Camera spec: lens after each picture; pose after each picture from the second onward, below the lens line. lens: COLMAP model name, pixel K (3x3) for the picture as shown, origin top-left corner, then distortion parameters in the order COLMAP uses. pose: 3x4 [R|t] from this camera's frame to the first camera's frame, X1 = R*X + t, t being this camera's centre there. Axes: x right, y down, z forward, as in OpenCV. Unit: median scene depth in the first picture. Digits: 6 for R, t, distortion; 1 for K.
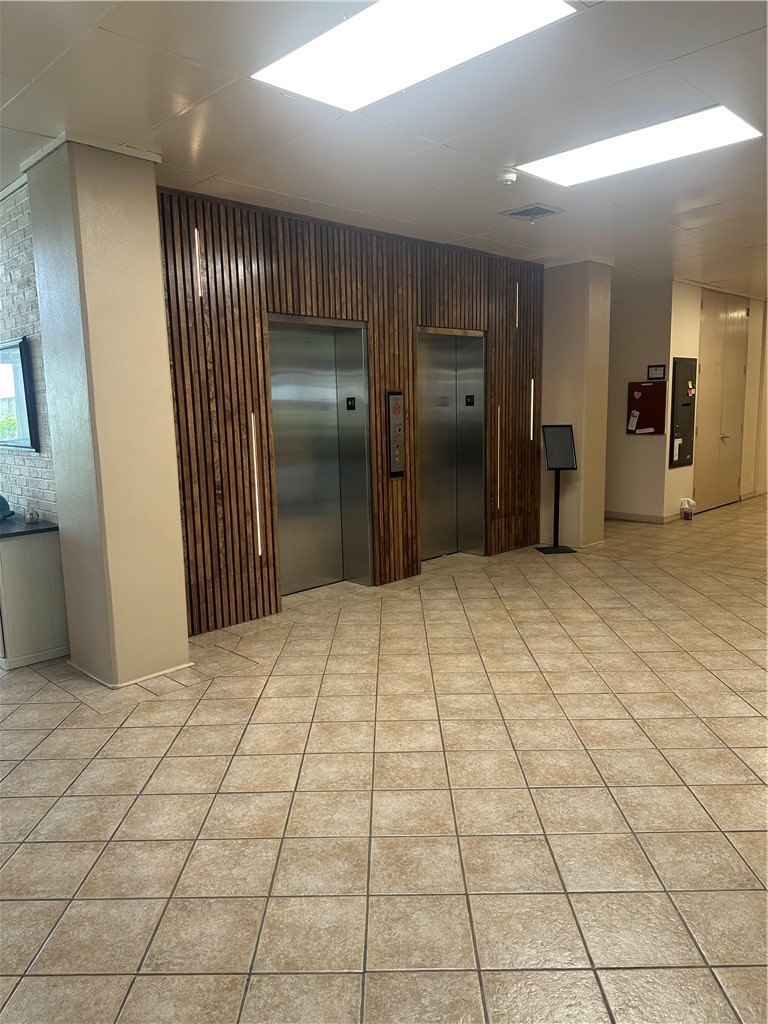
lens RADIAL K [[717.8, 0, 382.2], [0, 717.8, 514.5], [0, 0, 1]] dist [0.145282, -0.225167]
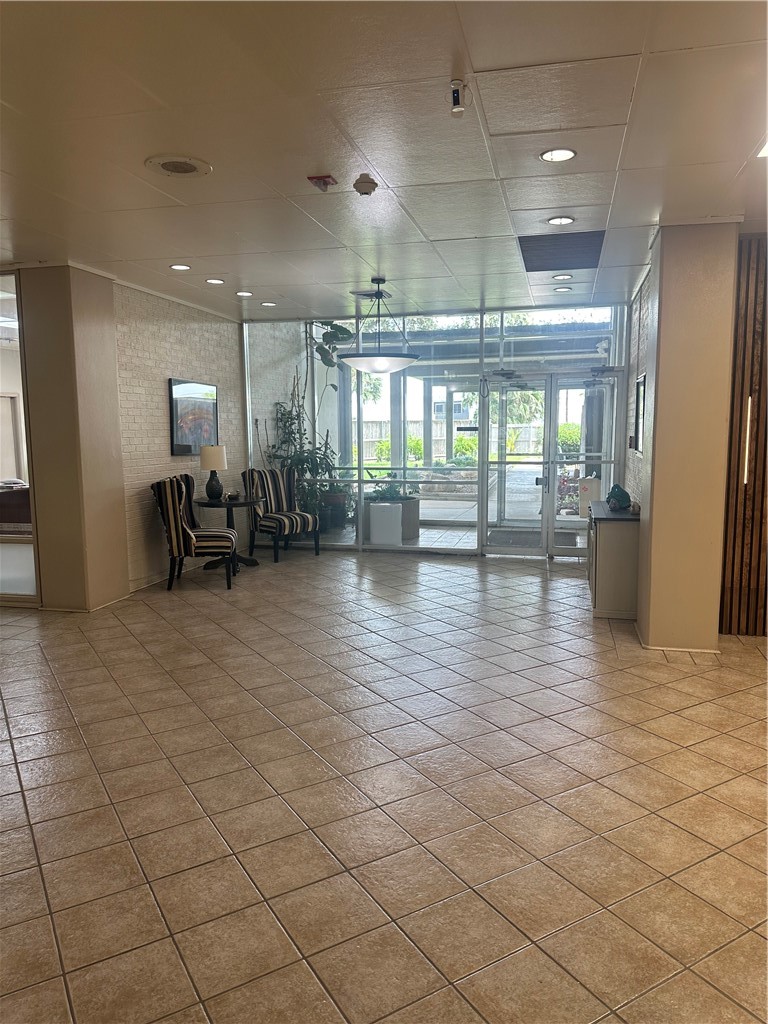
lens RADIAL K [[717.8, 0, 382.2], [0, 717.8, 514.5], [0, 0, 1]] dist [0.145282, -0.225167]
pose [[0.515965, 0.124412, -0.847527, 0.262368], [-0.135128, 0.988830, 0.062890, -0.006079], [0.845885, 0.082075, 0.527013, -0.044504]]
